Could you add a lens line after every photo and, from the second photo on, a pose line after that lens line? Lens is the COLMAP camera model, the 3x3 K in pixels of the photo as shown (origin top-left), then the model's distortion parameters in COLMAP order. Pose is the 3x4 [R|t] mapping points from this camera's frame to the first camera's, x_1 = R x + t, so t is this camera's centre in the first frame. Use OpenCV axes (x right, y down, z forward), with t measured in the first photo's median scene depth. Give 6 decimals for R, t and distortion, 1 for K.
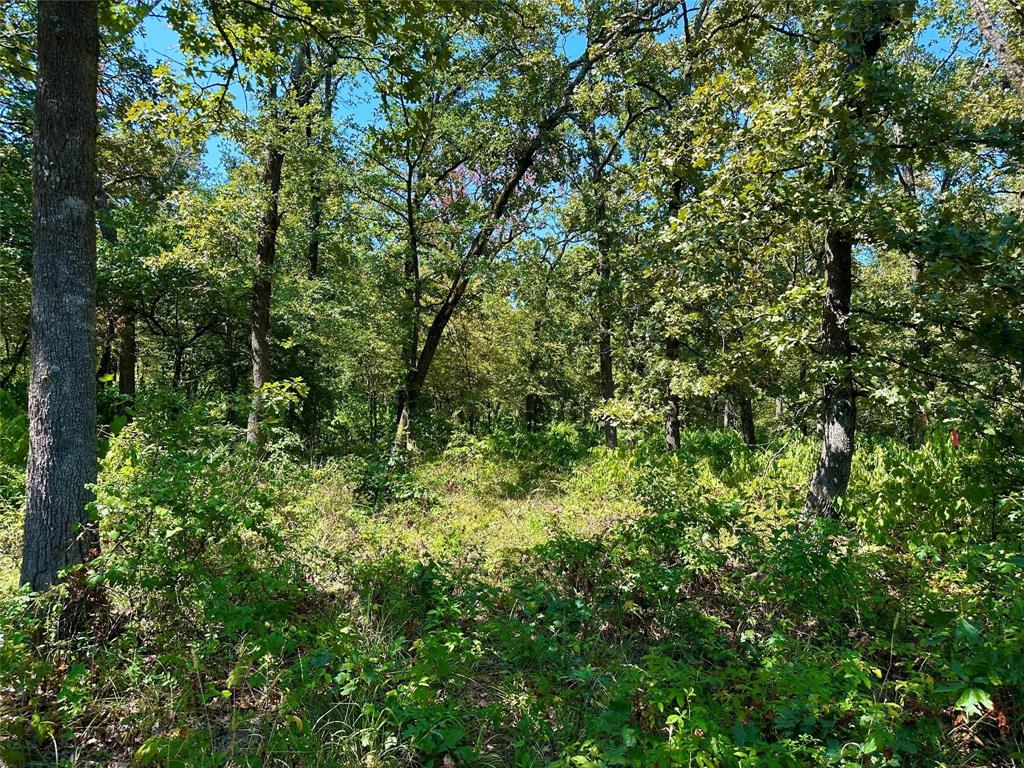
lens RADIAL K [[725.6, 0, 518.5], [0, 725.6, 385.4], [0, 0, 1]] dist [0.001959, -0.017609]
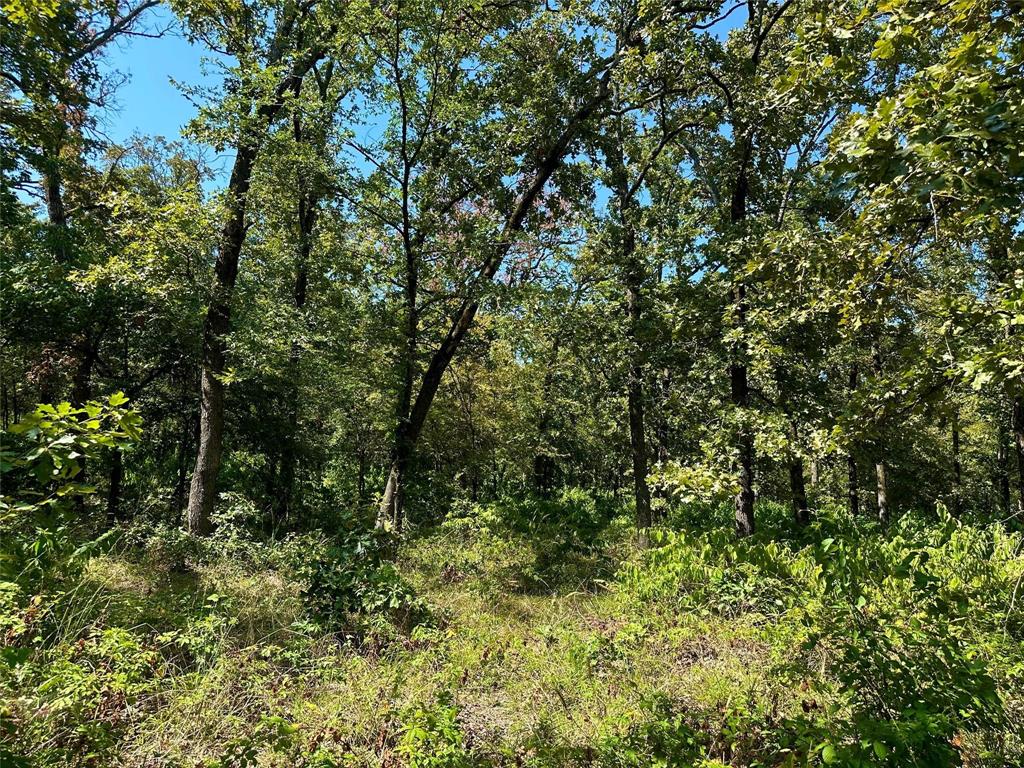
lens RADIAL K [[725.6, 0, 504.6], [0, 725.6, 376.0], [0, 0, 1]] dist [0.001959, -0.017609]
pose [[0.999627, 0.012150, -0.024471, -0.015387], [-0.014498, 0.995063, -0.098185, 0.005532], [0.023157, 0.098503, 0.994867, 0.188180]]
